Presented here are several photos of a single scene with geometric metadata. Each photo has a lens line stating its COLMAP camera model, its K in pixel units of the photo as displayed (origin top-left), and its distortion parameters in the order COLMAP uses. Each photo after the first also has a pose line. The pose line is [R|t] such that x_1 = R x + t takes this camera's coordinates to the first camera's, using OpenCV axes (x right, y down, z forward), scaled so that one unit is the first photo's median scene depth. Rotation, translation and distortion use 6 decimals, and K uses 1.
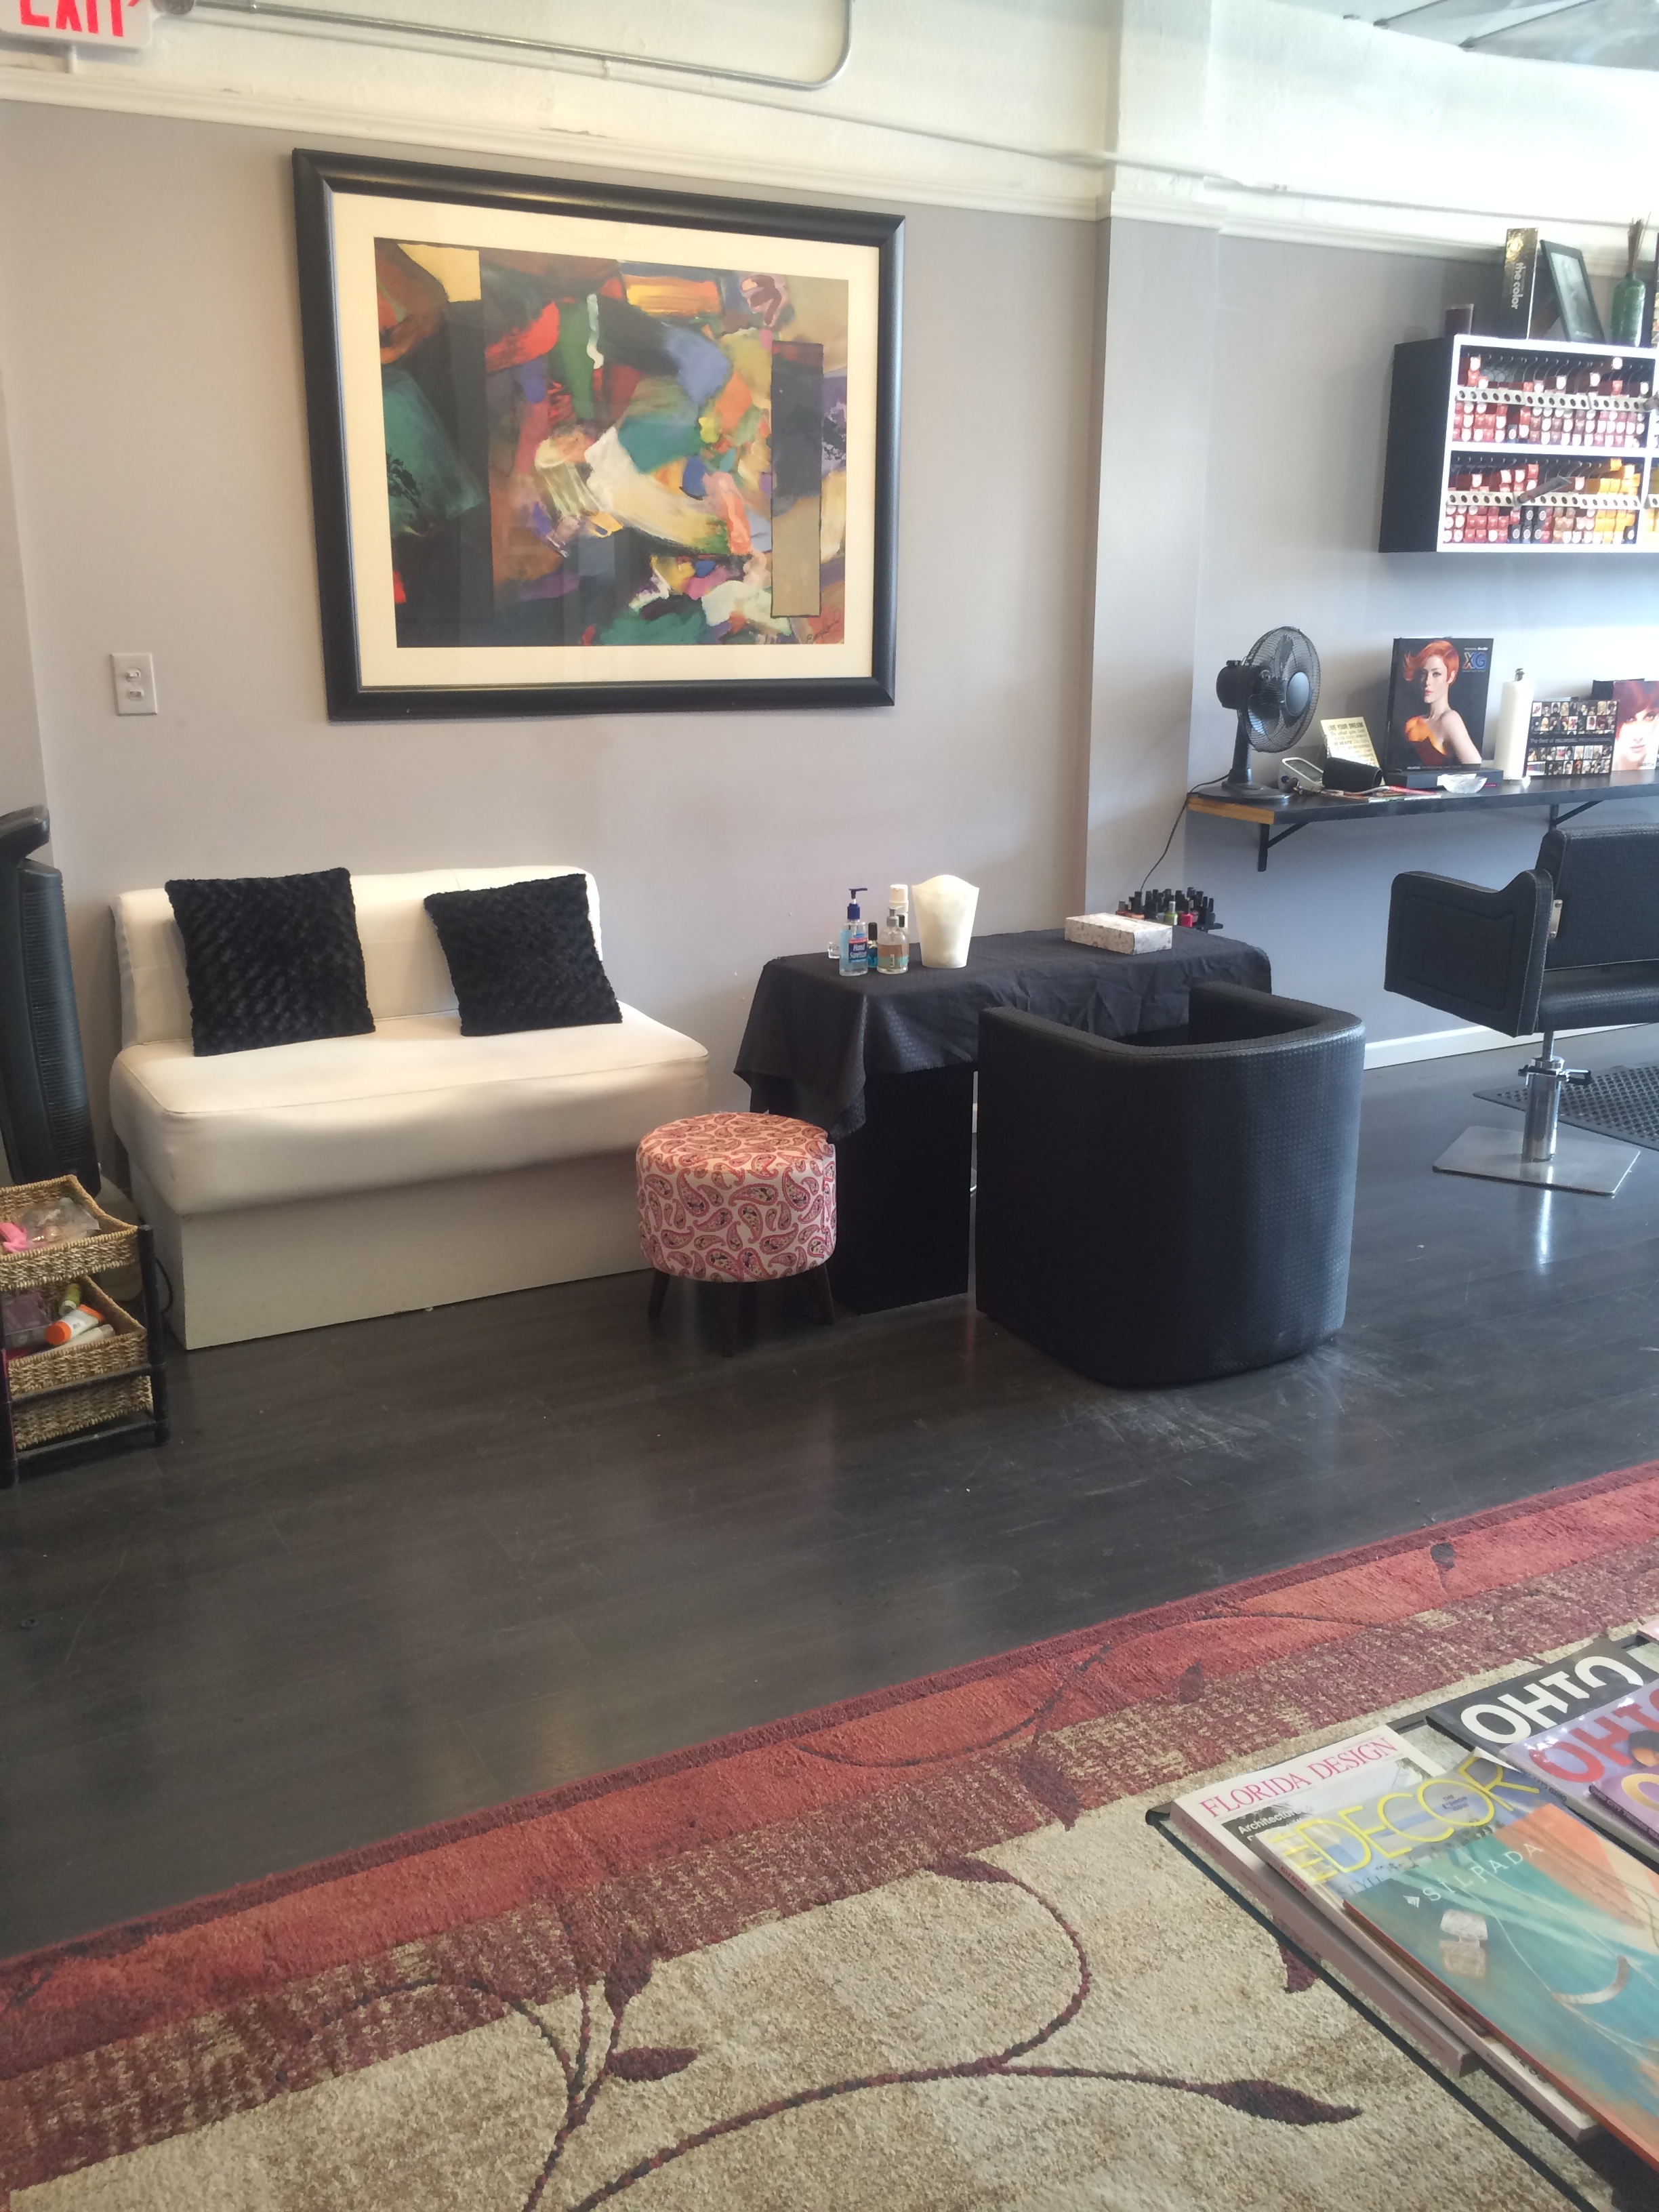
lens RADIAL K [[1904.0, 0, 831.7], [0, 1904.0, 1100.6], [0, 0, 1]] dist [0.088111, -0.124875]
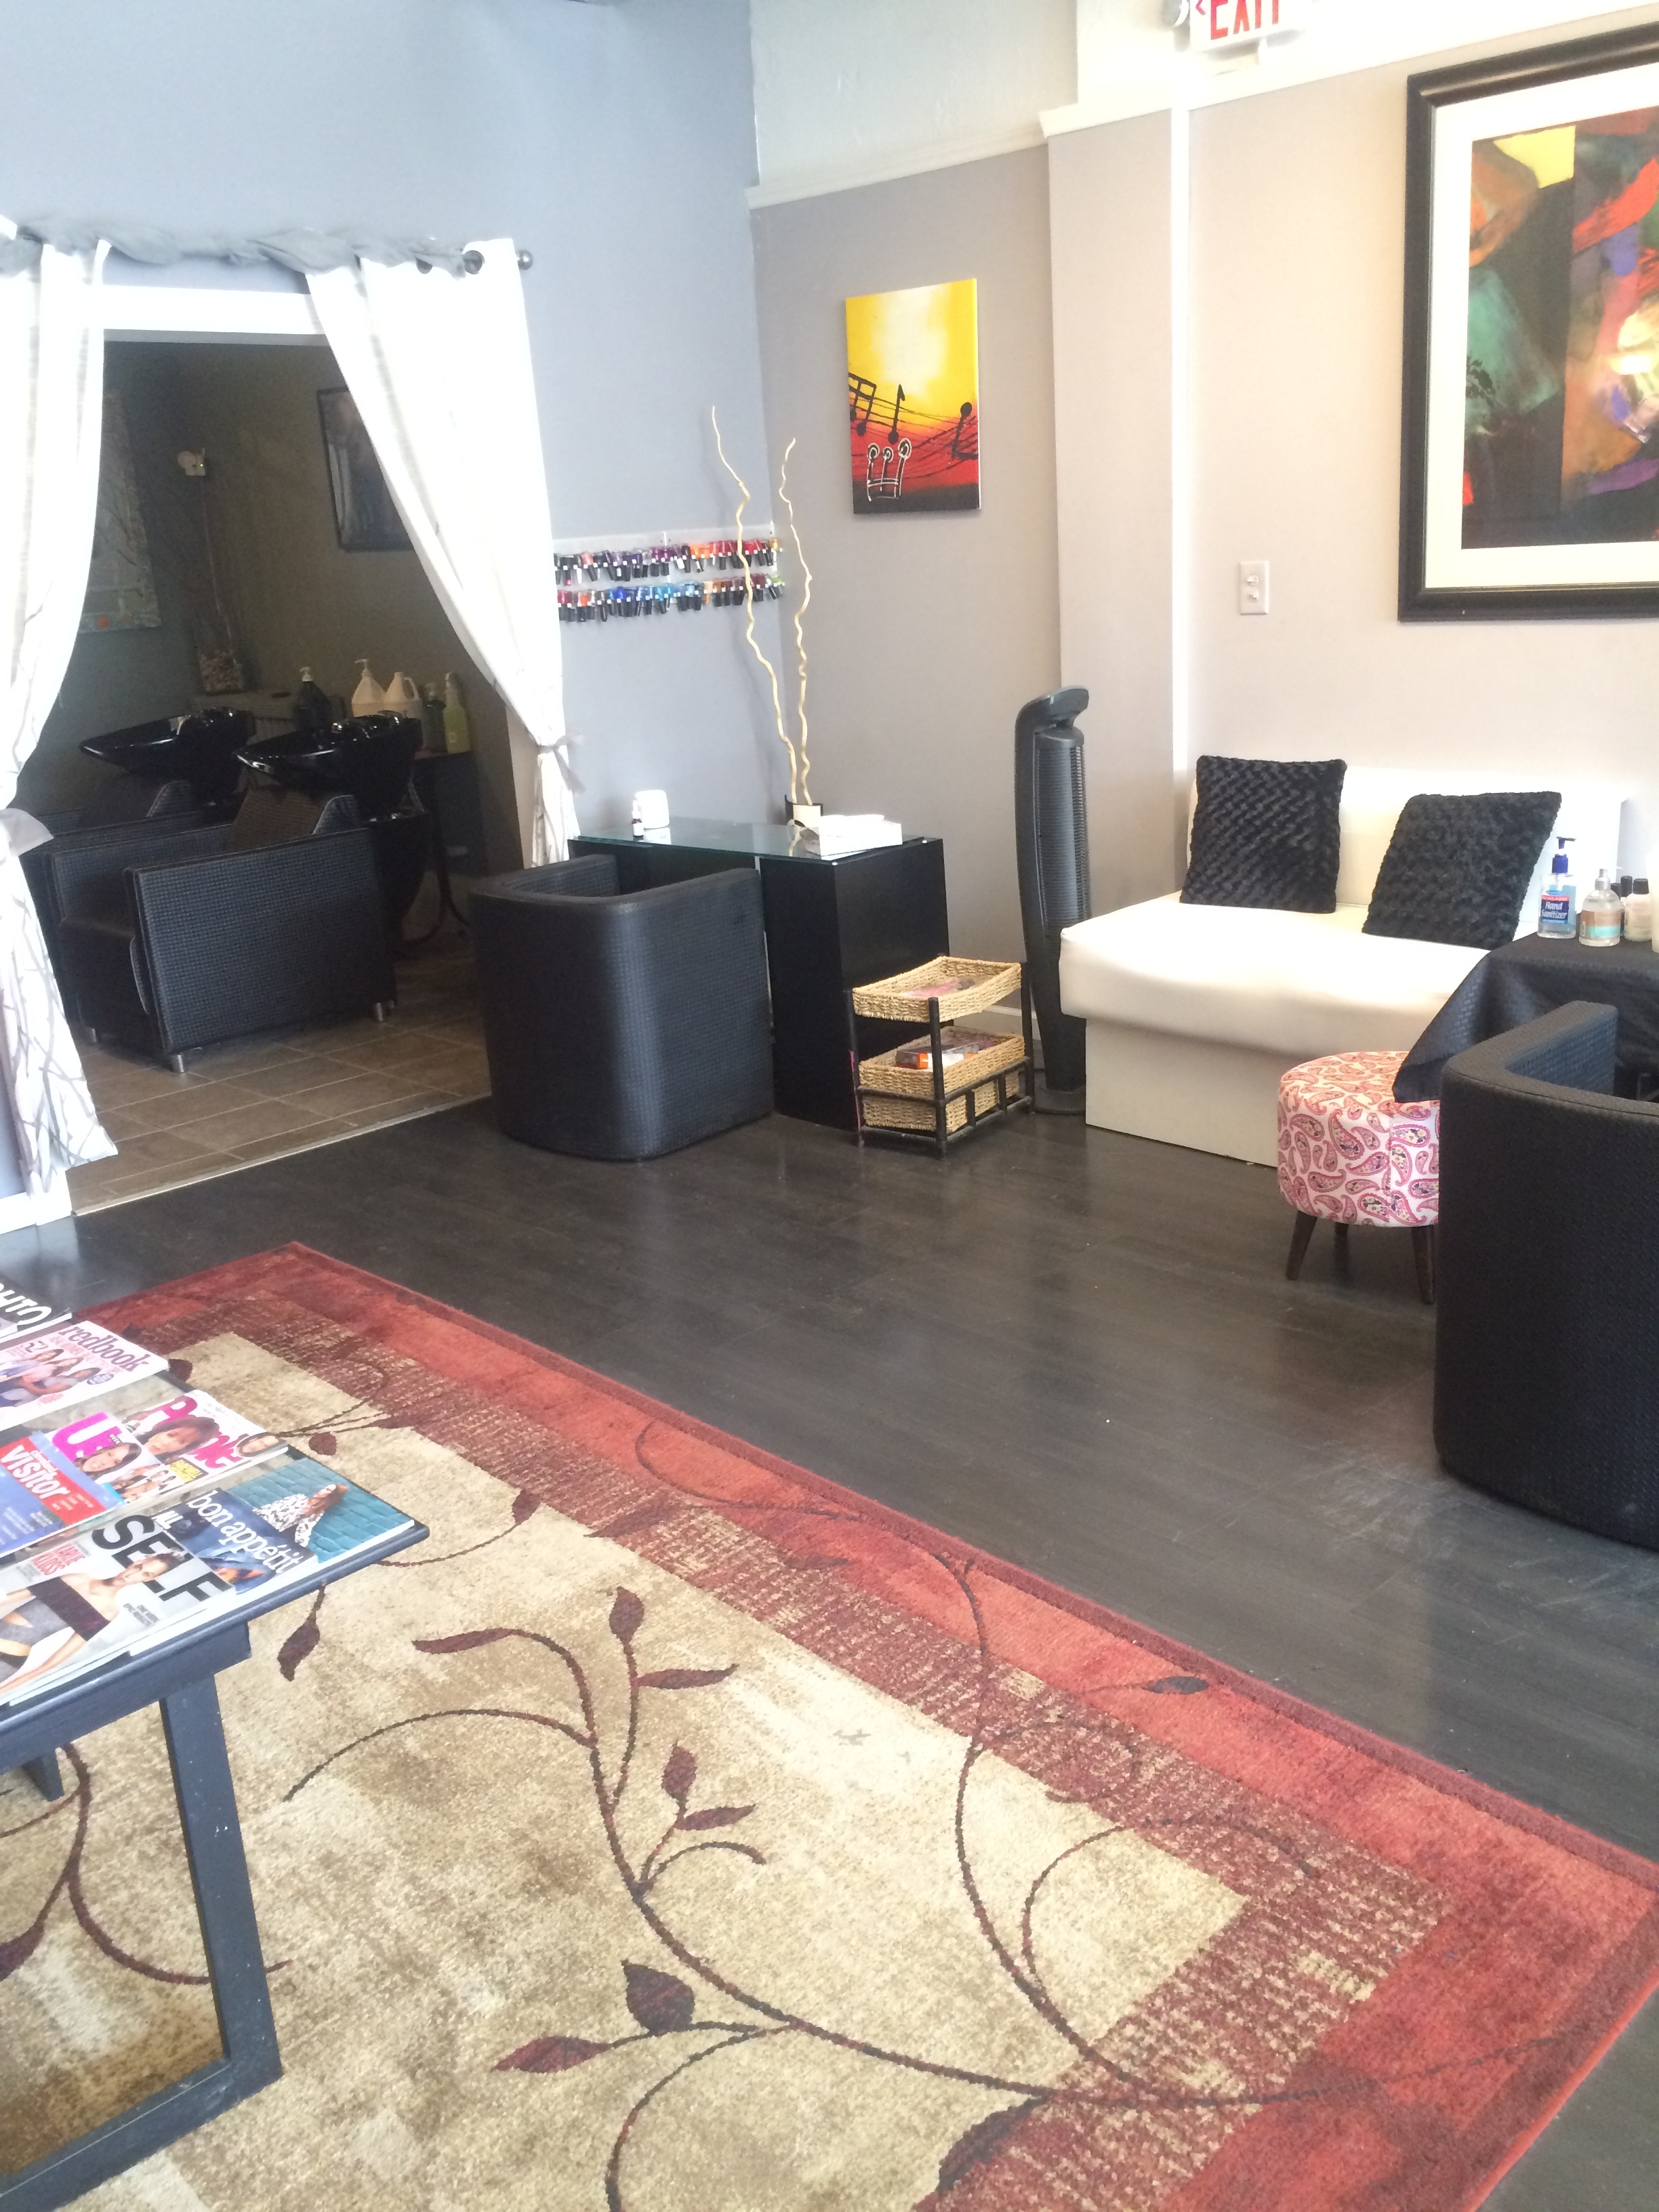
lens RADIAL K [[1904.0, 0, 834.5], [0, 1904.0, 1104.6], [0, 0, 1]] dist [0.088111, -0.124875]
pose [[0.255964, 0.265463, -0.929522, 0.748976], [-0.188565, 0.956796, 0.221327, -0.123277], [0.948117, 0.118623, 0.294962, 0.438728]]
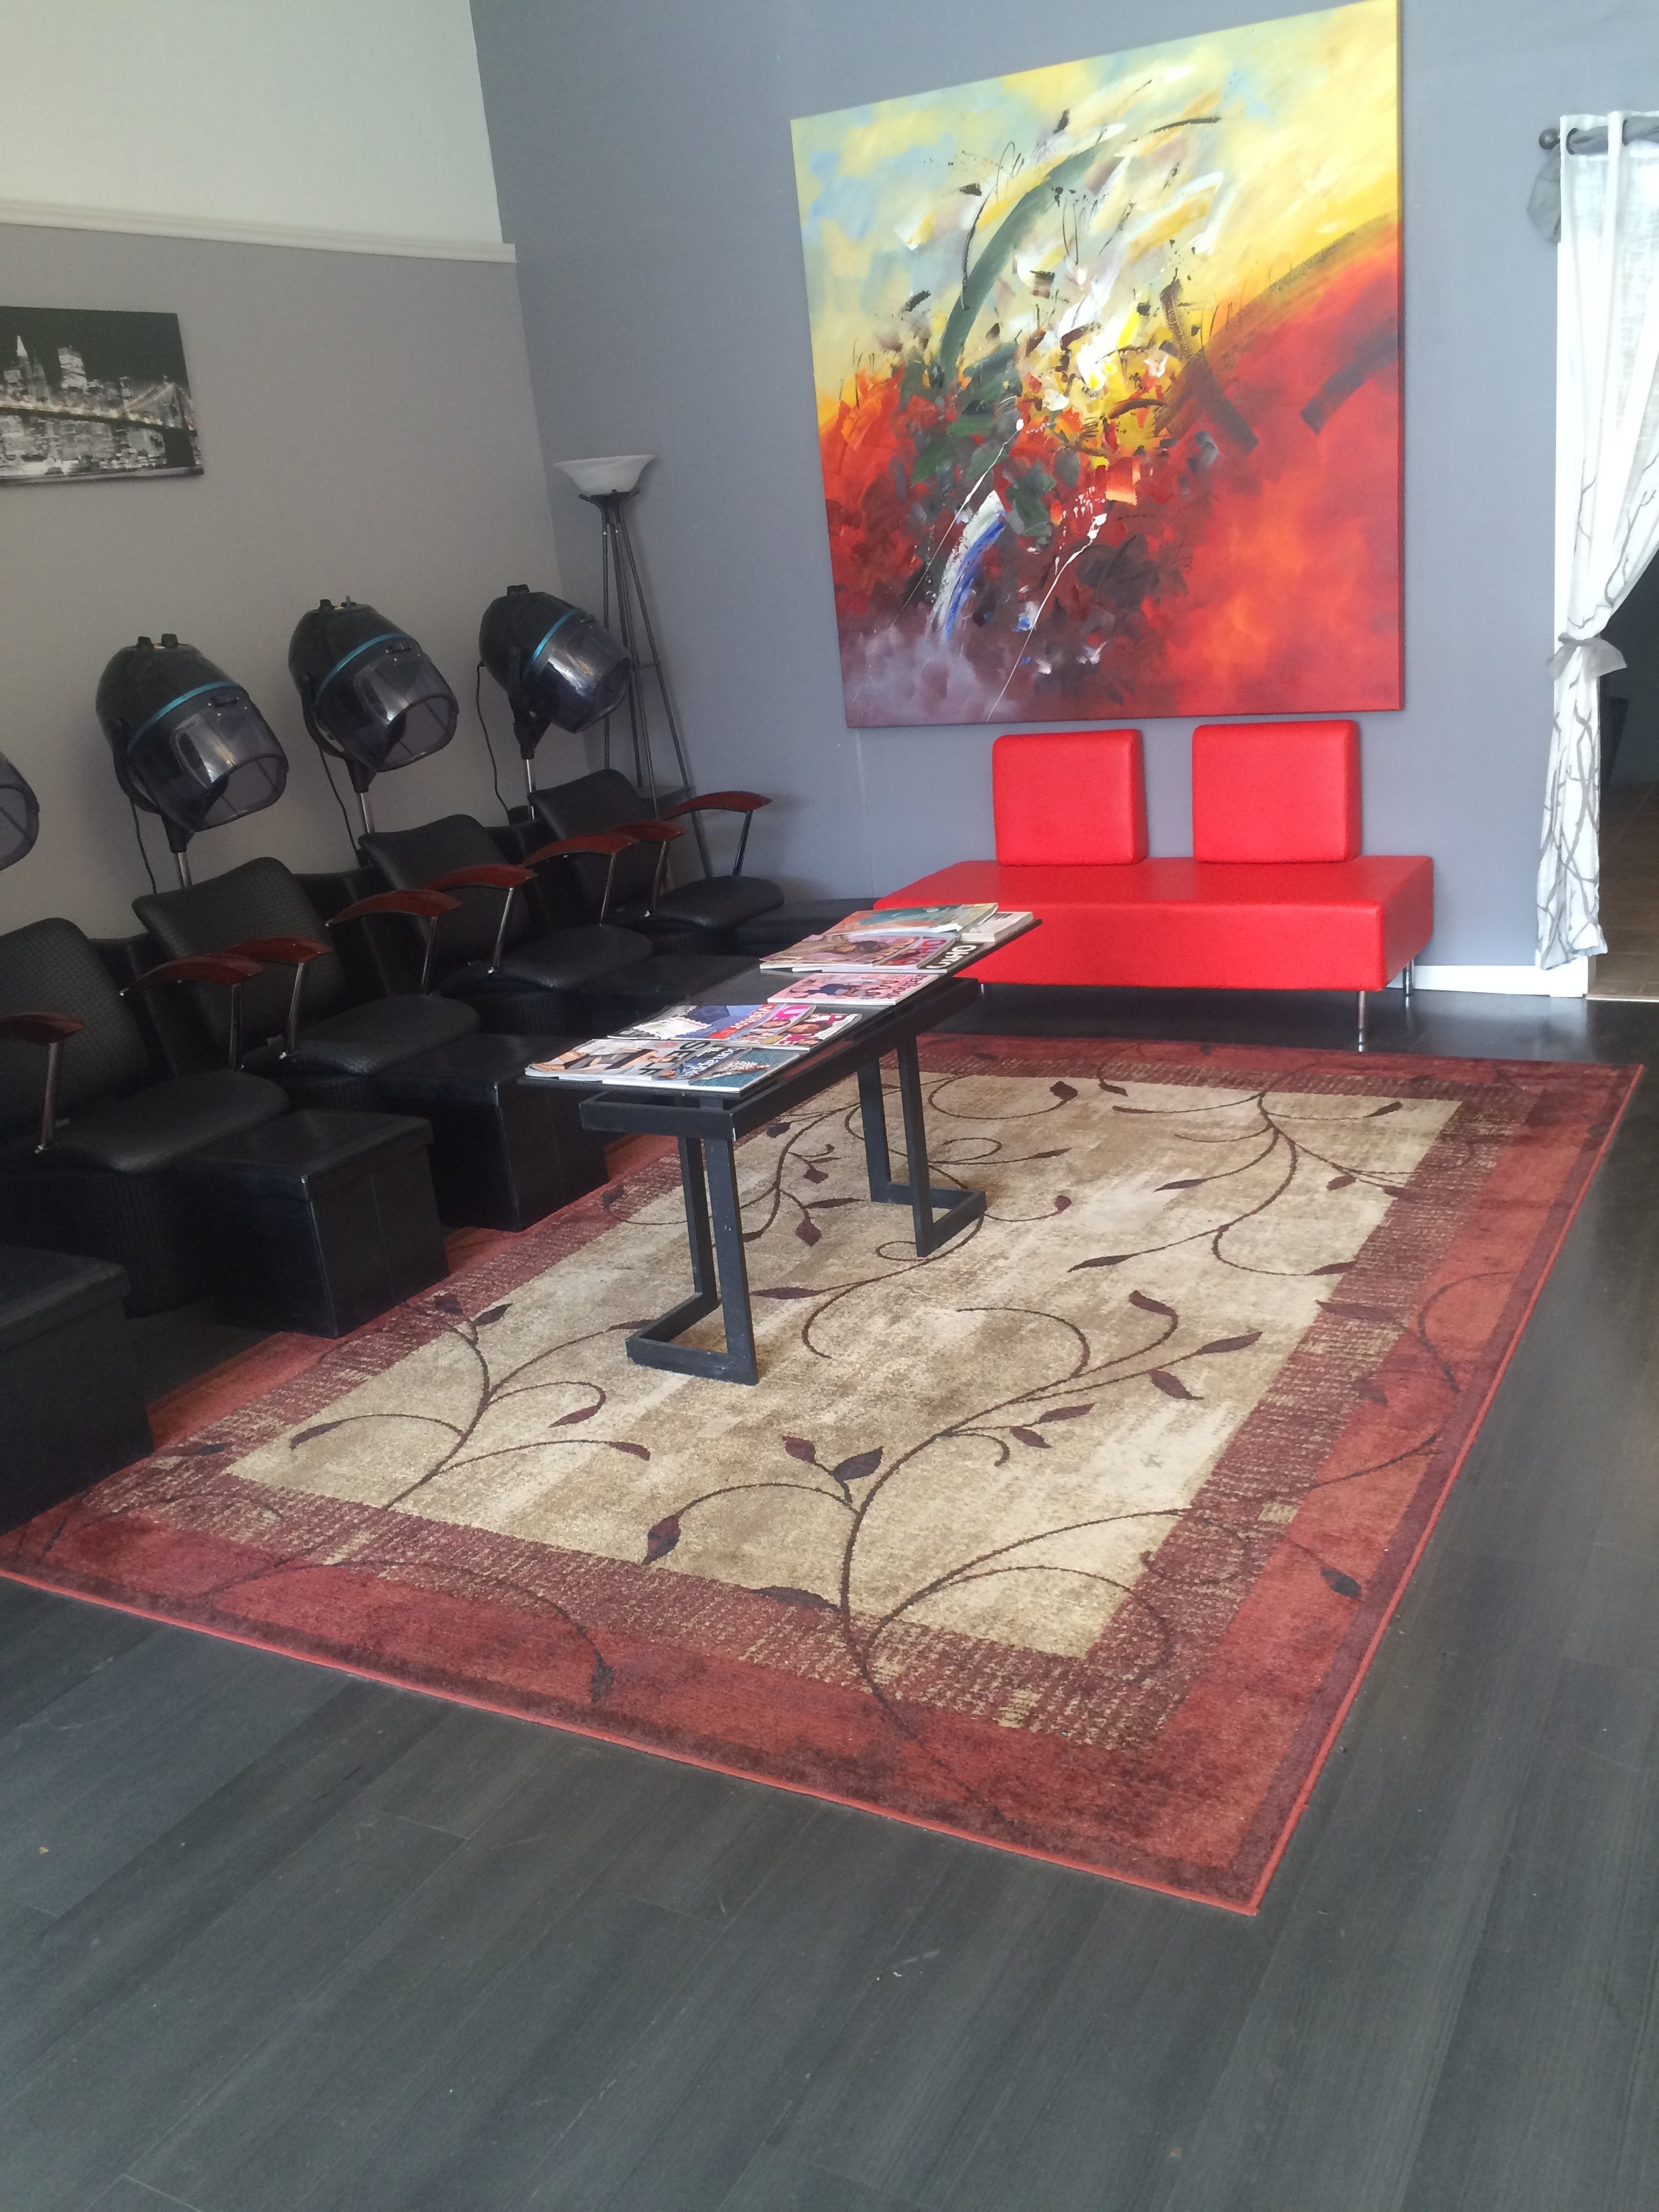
lens RADIAL K [[1904.0, 0, 826.3], [0, 1904.0, 1101.2], [0, 0, 1]] dist [0.088111, -0.124875]
pose [[-0.843700, 0.233849, -0.483203, 0.680221], [-0.043623, 0.867286, 0.495896, -0.295656], [0.535040, 0.439466, -0.721527, 1.072414]]
